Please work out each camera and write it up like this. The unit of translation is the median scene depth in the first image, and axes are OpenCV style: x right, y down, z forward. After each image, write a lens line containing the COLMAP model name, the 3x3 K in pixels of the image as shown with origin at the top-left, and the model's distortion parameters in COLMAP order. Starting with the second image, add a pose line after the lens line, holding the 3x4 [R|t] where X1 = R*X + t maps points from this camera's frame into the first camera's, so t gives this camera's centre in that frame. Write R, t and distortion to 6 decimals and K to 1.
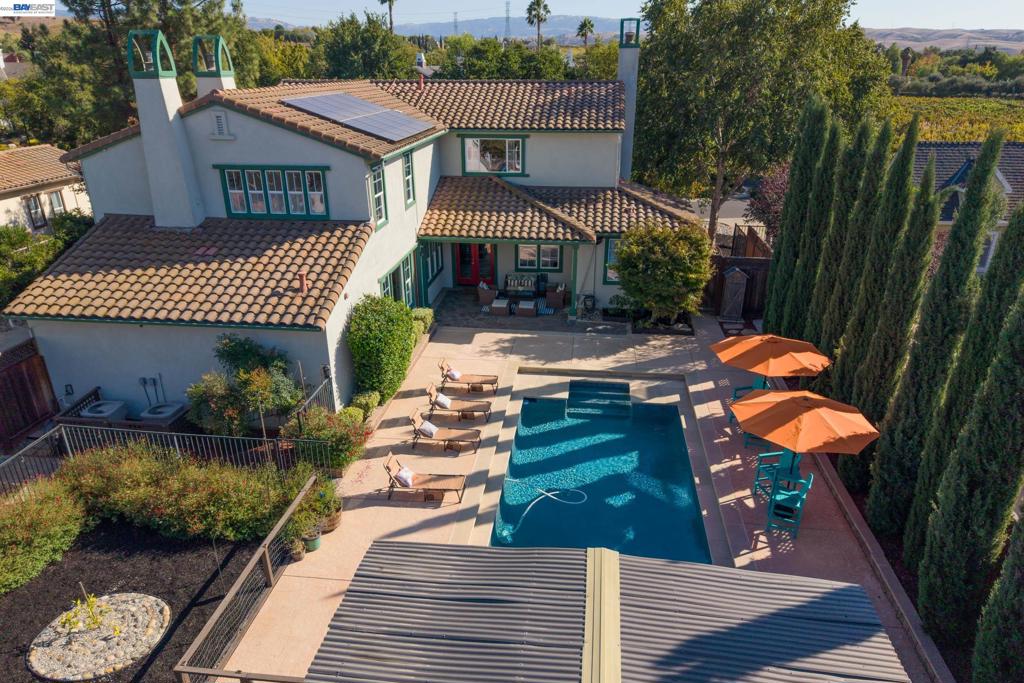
lens RADIAL K [[695.1, 0, 512.0], [0, 695.1, 341.5], [0, 0, 1]] dist [0.034312, -0.034395]
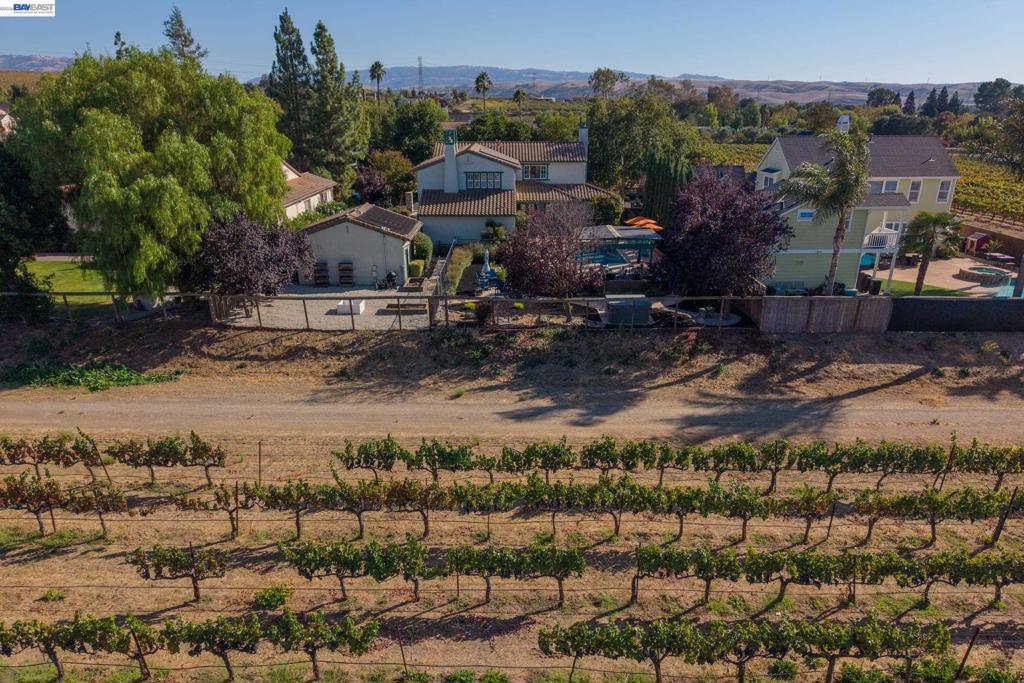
lens RADIAL K [[695.1, 0, 512.0], [0, 695.1, 341.5], [0, 0, 1]] dist [0.034312, -0.034395]
pose [[0.991646, -0.038726, 0.123035, -0.598026], [0.046067, 0.997288, -0.057396, 0.650935], [-0.120479, 0.062585, 0.990741, -1.938276]]
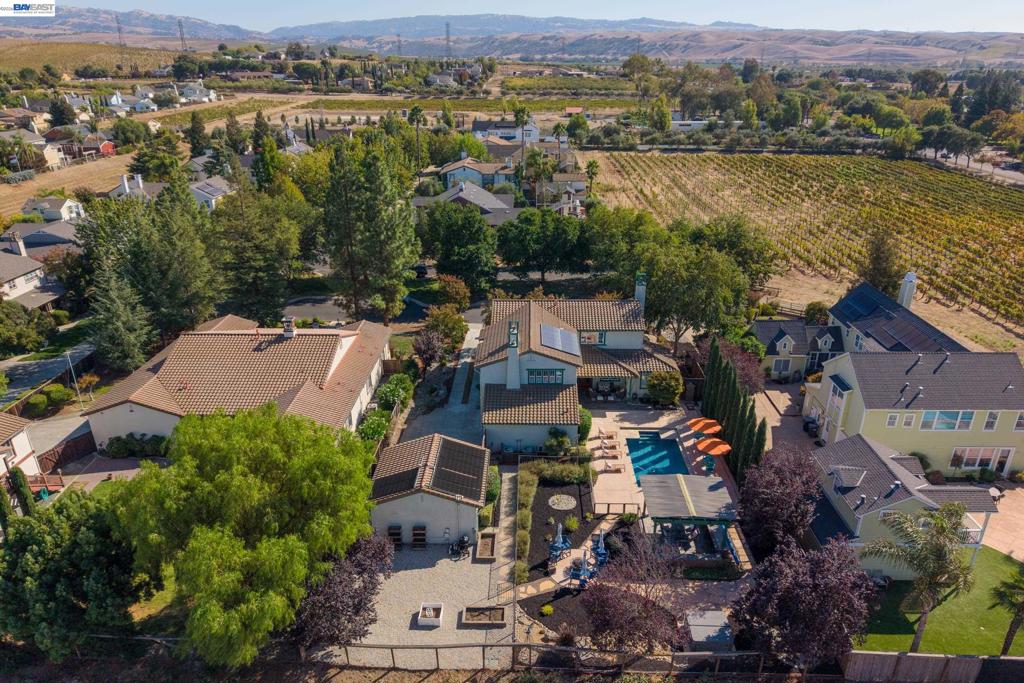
lens RADIAL K [[695.1, 0, 512.0], [0, 695.1, 341.5], [0, 0, 1]] dist [0.034312, -0.034395]
pose [[0.995438, -0.033494, 0.089337, -0.726247], [0.033220, 0.999438, 0.004556, -0.369114], [-0.089439, -0.001567, 0.995991, -1.954126]]
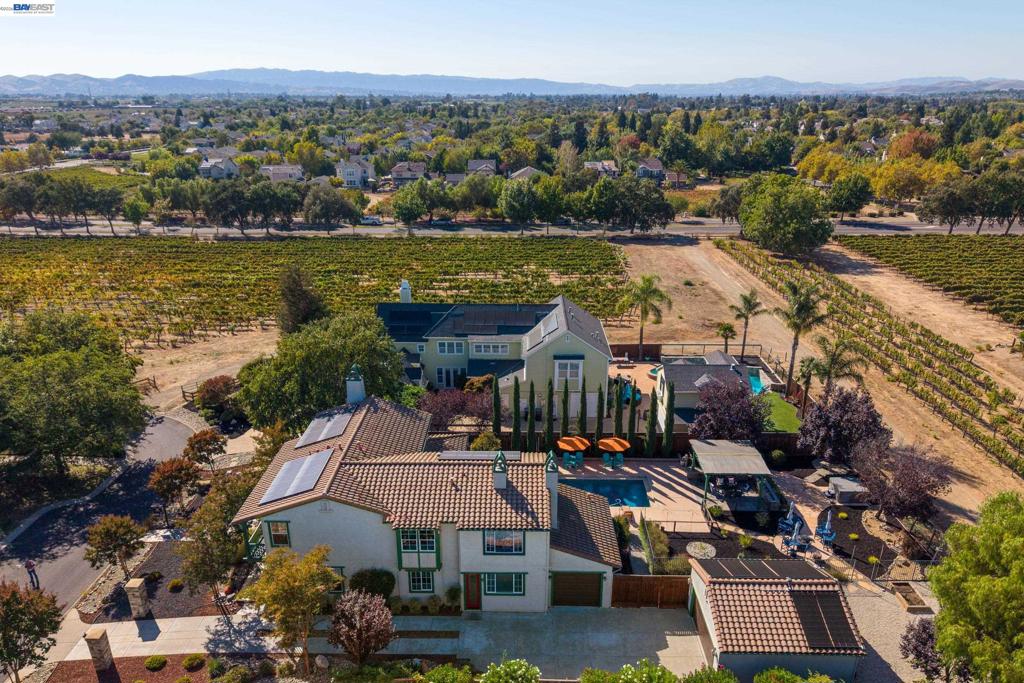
lens RADIAL K [[766.8, 0, 512.0], [0, 766.8, 341.5], [0, 0, 1]] dist [0.048924, -0.073379]
pose [[-0.110521, -0.305003, 0.945917, -2.527910], [0.369124, 0.871075, 0.323999, -1.467531], [-0.922785, 0.384970, 0.016312, 0.849739]]
